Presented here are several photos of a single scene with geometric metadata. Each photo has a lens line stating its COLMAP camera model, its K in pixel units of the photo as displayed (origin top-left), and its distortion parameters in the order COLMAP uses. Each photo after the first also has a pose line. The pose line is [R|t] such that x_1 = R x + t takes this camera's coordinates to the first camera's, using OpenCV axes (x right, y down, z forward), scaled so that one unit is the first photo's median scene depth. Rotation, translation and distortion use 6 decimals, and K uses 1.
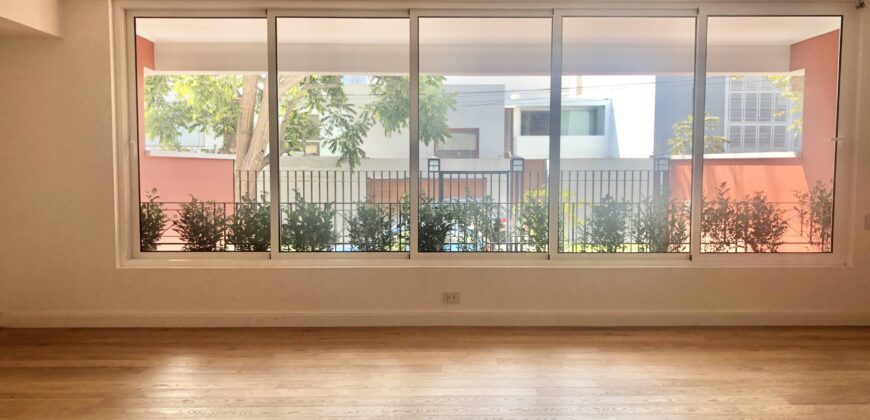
lens RADIAL K [[717.4, 0, 432.2], [0, 717.4, 215.5], [0, 0, 1]] dist [0.048576, -0.071854]
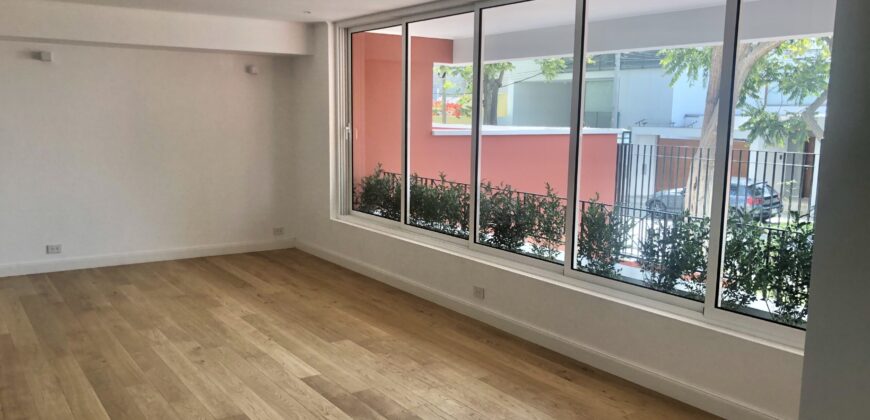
lens RADIAL K [[717.4, 0, 416.7], [0, 717.4, 211.7], [0, 0, 1]] dist [0.048576, -0.071854]
pose [[0.536438, 0.121040, -0.835215, 0.227595], [-0.070932, 0.992626, 0.098294, -0.025231], [0.840954, 0.006514, 0.541068, 0.110475]]
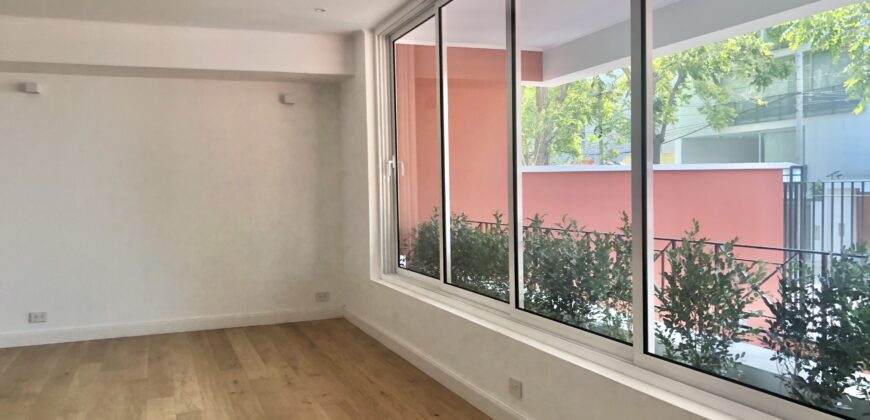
lens RADIAL K [[717.4, 0, 436.5], [0, 717.4, 208.2], [0, 0, 1]] dist [0.048576, -0.071854]
pose [[0.346840, 0.019584, -0.937720, 0.168060], [-0.042775, 0.999072, 0.005044, -0.012011], [0.936949, 0.038362, 0.347355, 0.202518]]
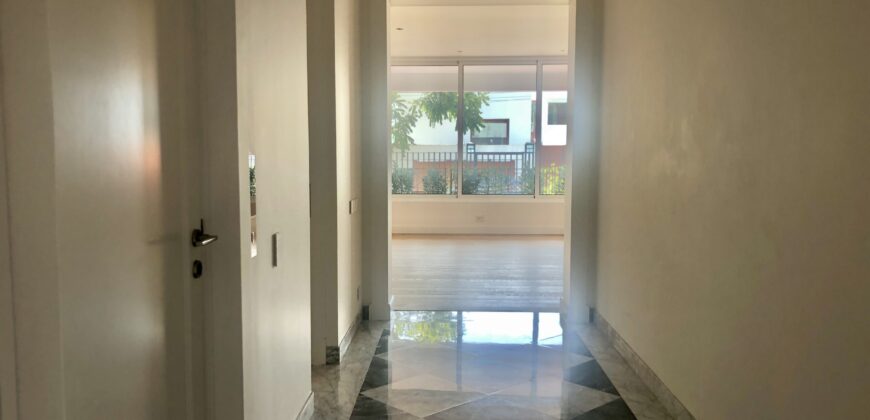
lens RADIAL K [[717.4, 0, 426.4], [0, 717.4, 211.2], [0, 0, 1]] dist [0.048576, -0.071854]
pose [[0.998322, 0.006412, -0.057542, -0.001444], [-0.005772, 0.999920, 0.011281, 0.021725], [0.057610, -0.010930, 0.998279, -0.239467]]
